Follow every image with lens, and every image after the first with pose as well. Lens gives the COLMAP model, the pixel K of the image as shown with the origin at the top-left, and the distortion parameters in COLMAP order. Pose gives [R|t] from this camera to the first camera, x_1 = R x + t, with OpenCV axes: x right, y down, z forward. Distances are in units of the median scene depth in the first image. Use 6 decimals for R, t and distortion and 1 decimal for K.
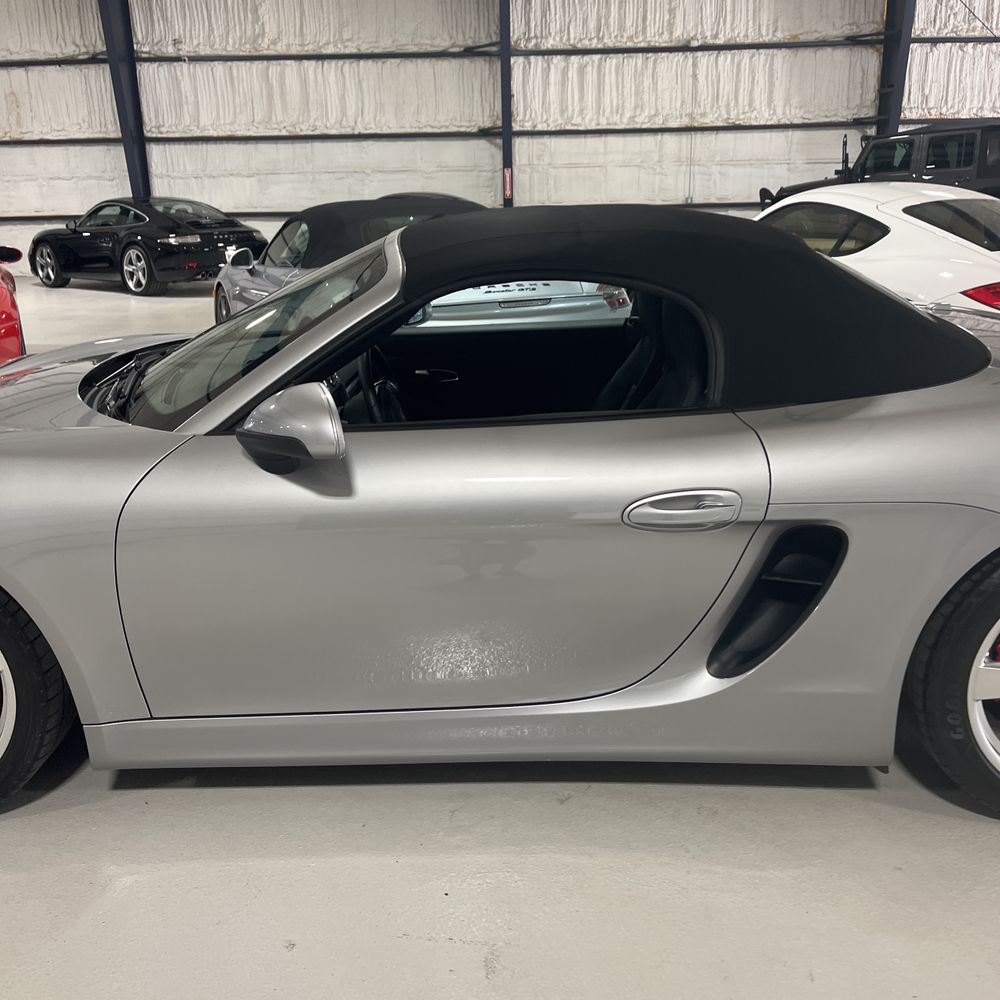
lens RADIAL K [[1028.1, 0, 490.4], [0, 1028.1, 496.9], [0, 0, 1]] dist [0.007579, 0.000000]
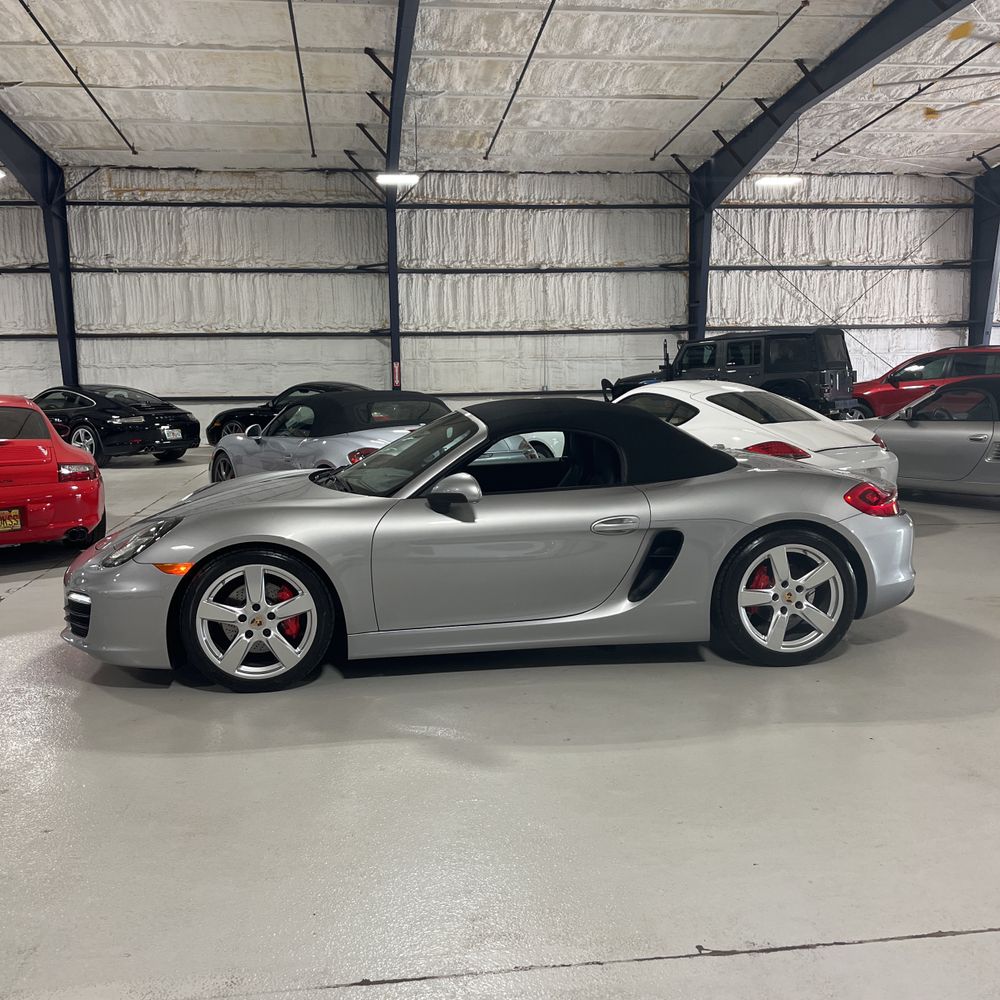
lens RADIAL K [[1028.1, 0, 486.1], [0, 1028.1, 506.7], [0, 0, 1]] dist [0.007579, 0.000000]
pose [[0.989216, -0.015007, 0.145695, -0.057304], [0.038362, 0.986558, -0.158845, 0.042585], [-0.141353, 0.162721, 0.976494, -0.161657]]
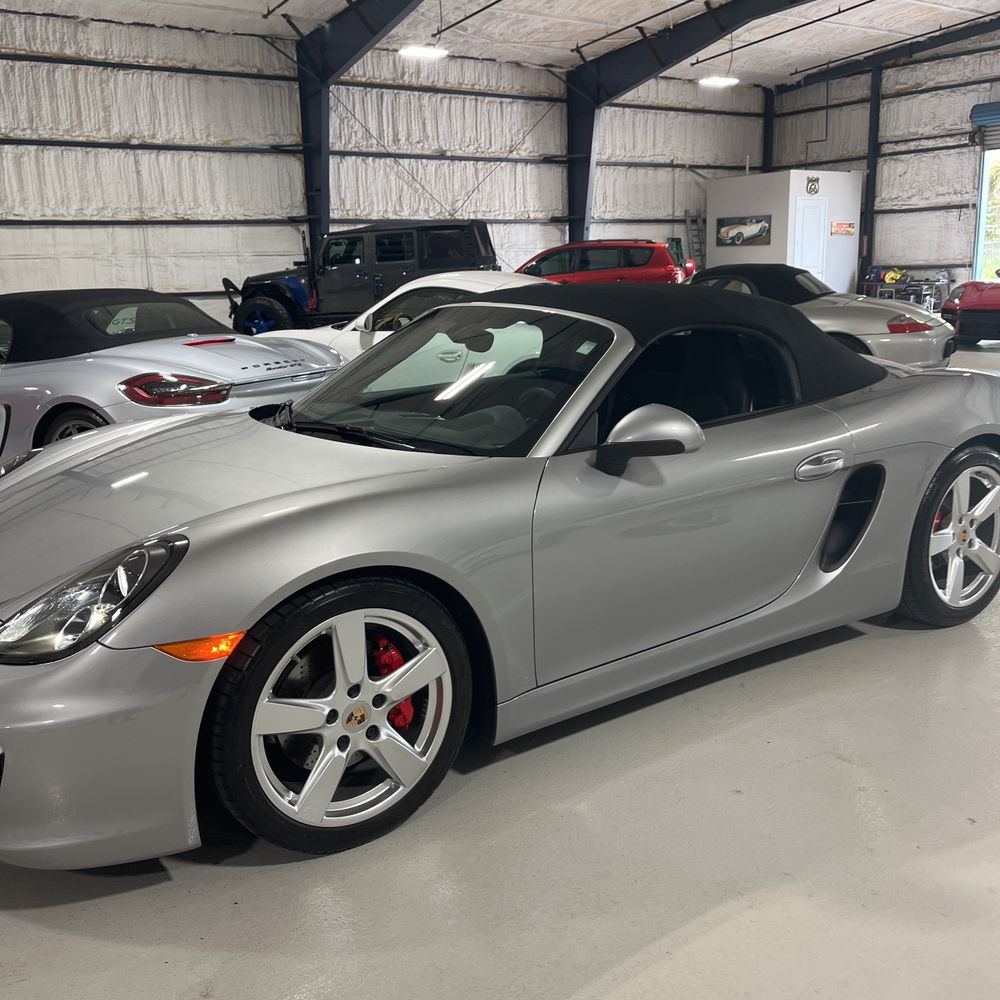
lens RADIAL K [[1028.1, 0, 497.6], [0, 1028.1, 493.3], [0, 0, 1]] dist [0.007579, 0.000000]
pose [[0.808107, -0.129847, 0.574546, -0.145654], [0.179151, 0.983372, -0.029736, 0.001737], [-0.561131, 0.126960, 0.817932, -0.002905]]
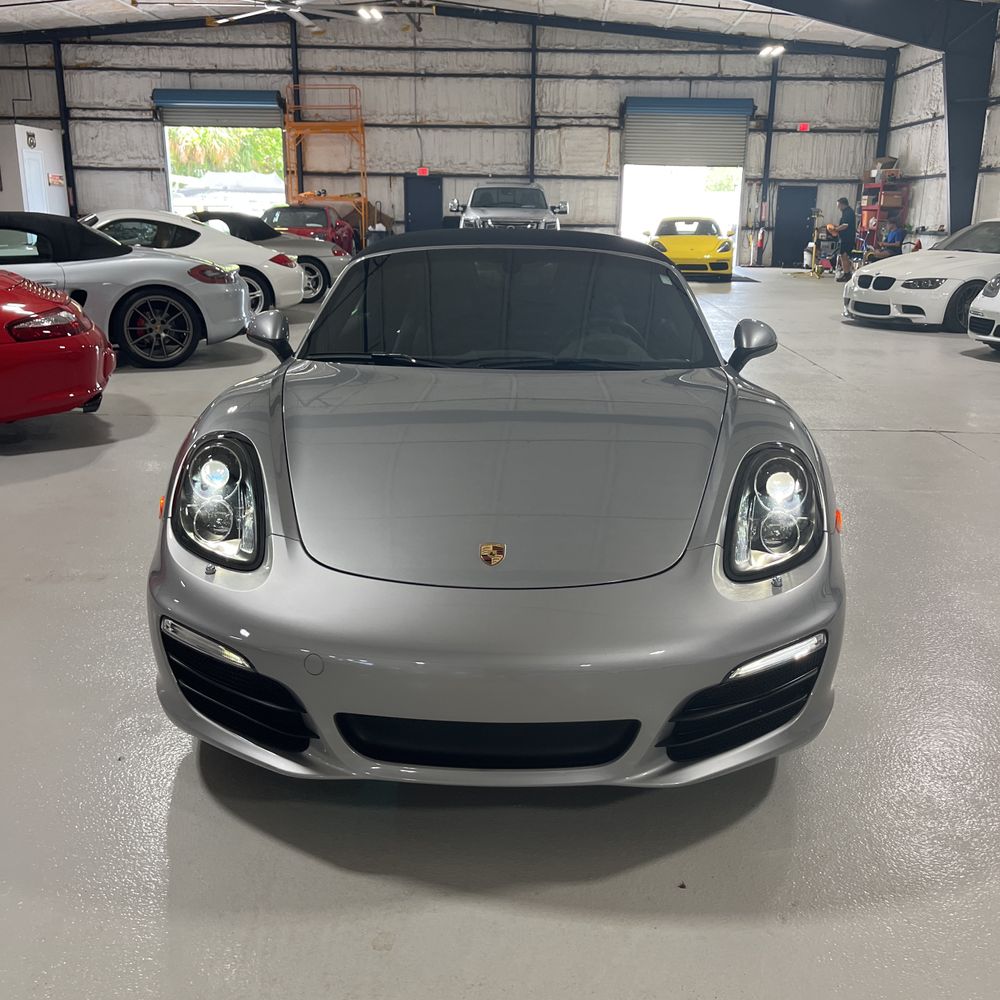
lens RADIAL K [[1028.1, 0, 501.3], [0, 1028.1, 505.3], [0, 0, 1]] dist [0.007579, 0.000000]
pose [[0.003325, -0.254283, 0.967124, -0.587270], [0.272382, 0.930791, 0.243794, -0.037302], [-0.962184, 0.262616, 0.072357, 0.170085]]
